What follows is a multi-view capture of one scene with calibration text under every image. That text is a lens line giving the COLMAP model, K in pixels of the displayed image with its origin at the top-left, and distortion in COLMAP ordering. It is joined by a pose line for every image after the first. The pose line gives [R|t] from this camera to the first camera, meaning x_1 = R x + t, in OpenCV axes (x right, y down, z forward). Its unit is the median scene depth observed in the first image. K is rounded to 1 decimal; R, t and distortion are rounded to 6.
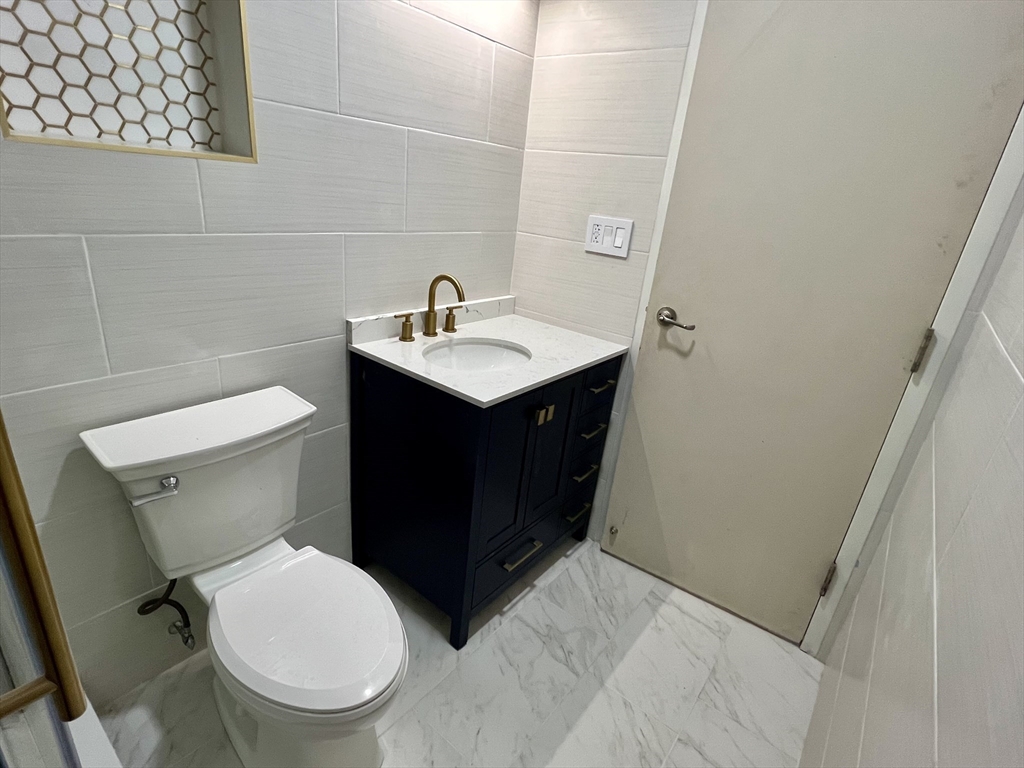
lens RADIAL K [[512.0, 0, 511.4], [0, 512.0, 383.4], [0, 0, 1]] dist [-0.000595, -0.000076]
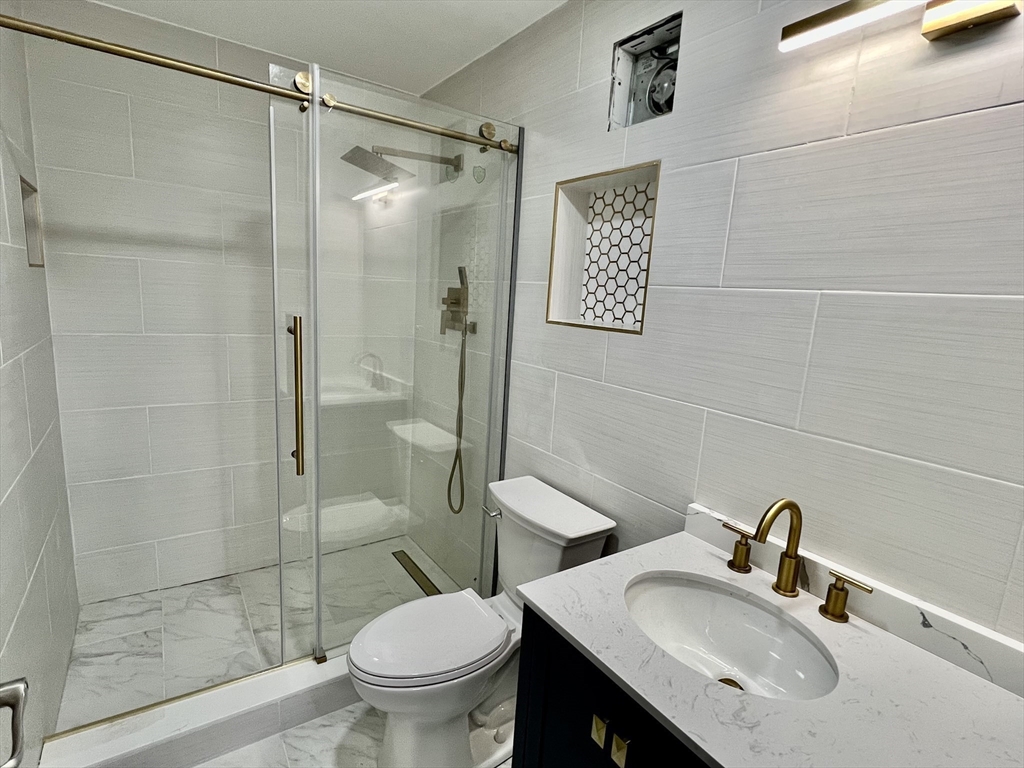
lens RADIAL K [[512.0, 0, 510.5], [0, 512.0, 385.5], [0, 0, 1]] dist [-0.000595, -0.000076]
pose [[-0.286204, 0.053042, -0.956700, 0.557172], [-0.429640, 0.885359, 0.177617, -0.304156], [0.856444, 0.461871, -0.230604, 0.799477]]
